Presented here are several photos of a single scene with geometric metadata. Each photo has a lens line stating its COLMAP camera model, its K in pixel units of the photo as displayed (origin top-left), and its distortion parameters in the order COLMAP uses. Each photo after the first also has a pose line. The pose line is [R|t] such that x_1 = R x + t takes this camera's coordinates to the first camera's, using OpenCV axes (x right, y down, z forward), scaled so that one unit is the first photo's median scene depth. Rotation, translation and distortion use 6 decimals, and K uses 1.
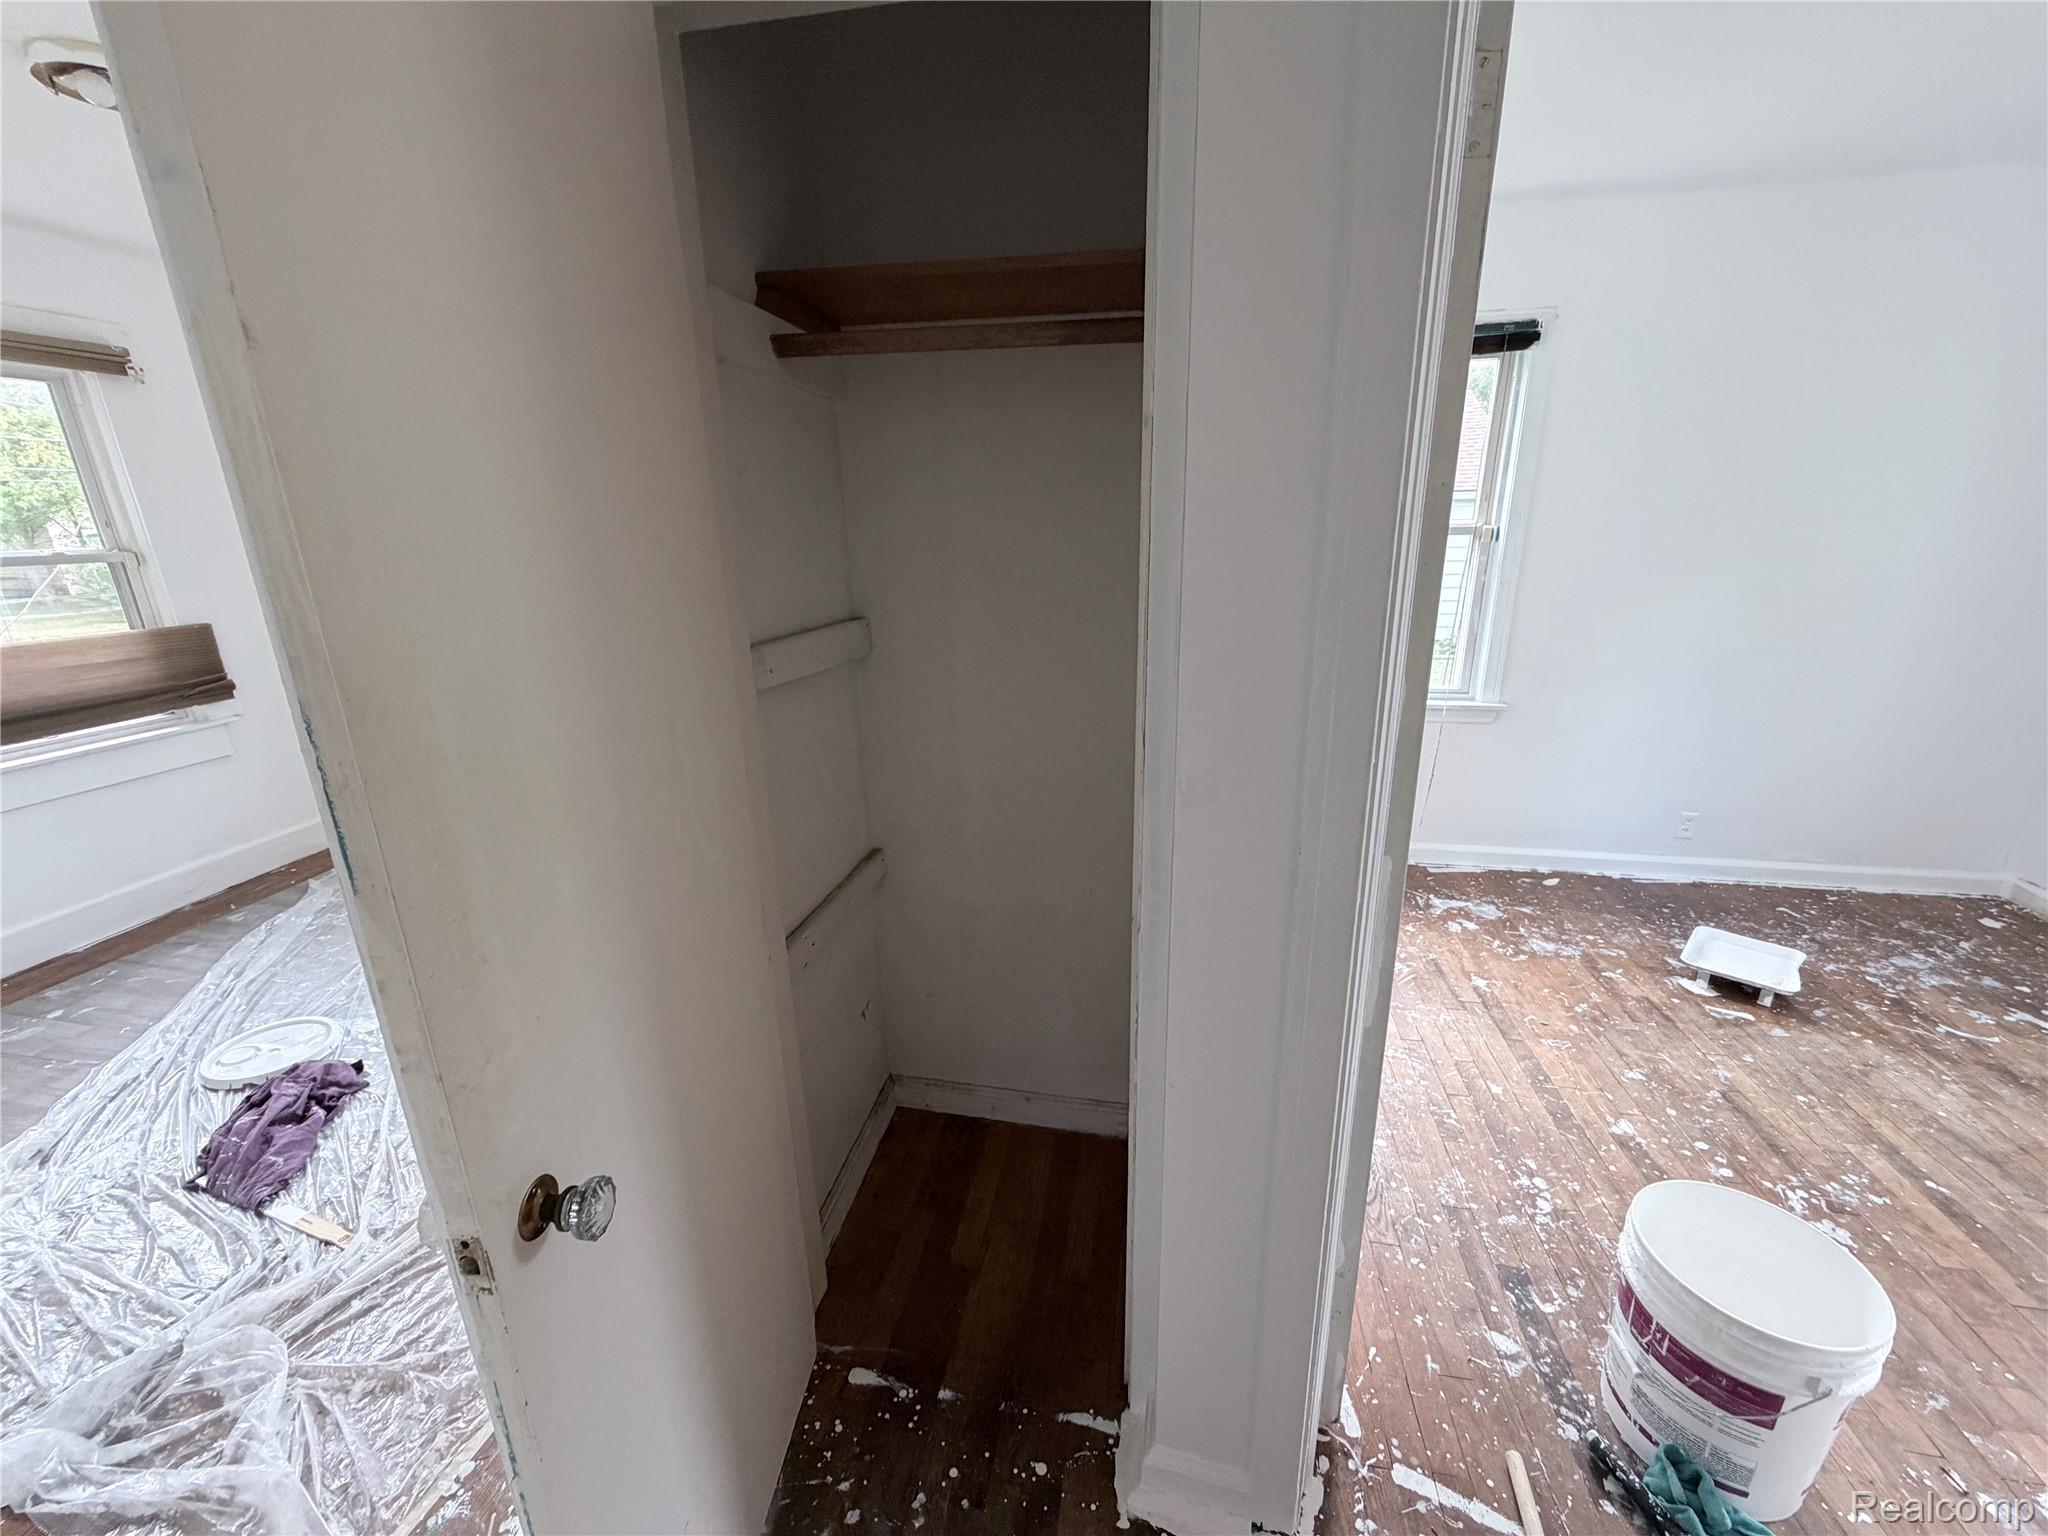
lens RADIAL K [[822.4, 0, 1018.5], [0, 822.4, 770.2], [0, 0, 1]] dist [0.001912, 0.000025]
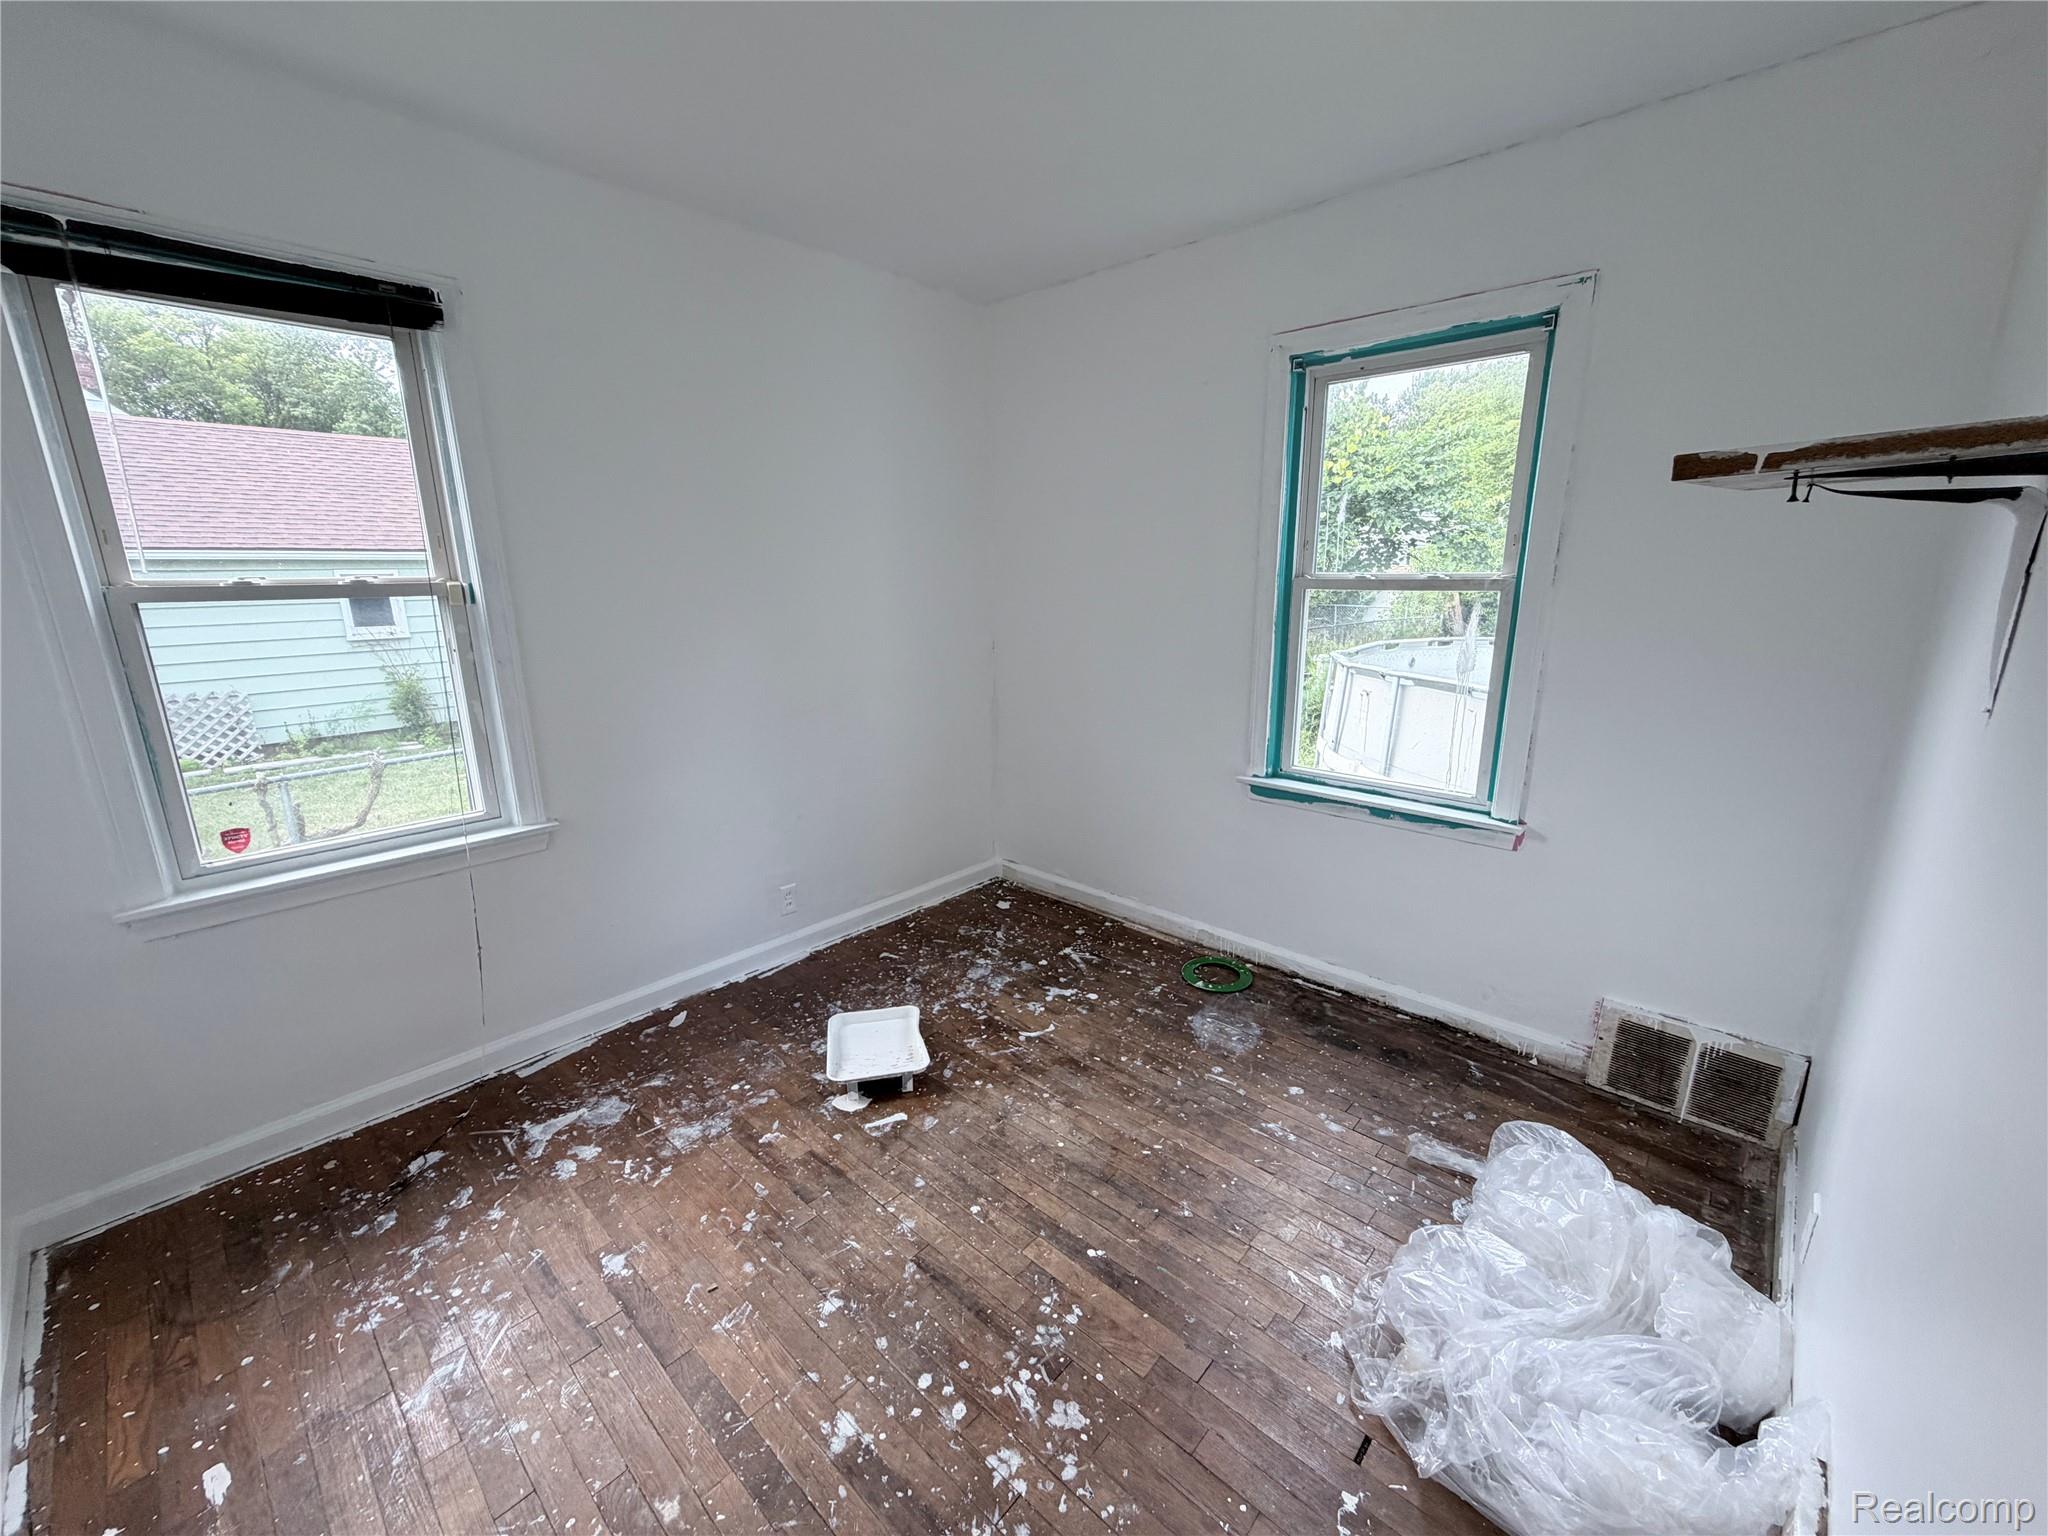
lens RADIAL K [[822.4, 0, 1018.5], [0, 822.4, 770.2], [0, 0, 1]] dist [0.001912, 0.000025]
pose [[0.534863, -0.189205, 0.823482, 0.253547], [0.249209, 0.966576, 0.060217, -0.077227], [-0.807351, 0.173011, 0.564137, 0.287776]]
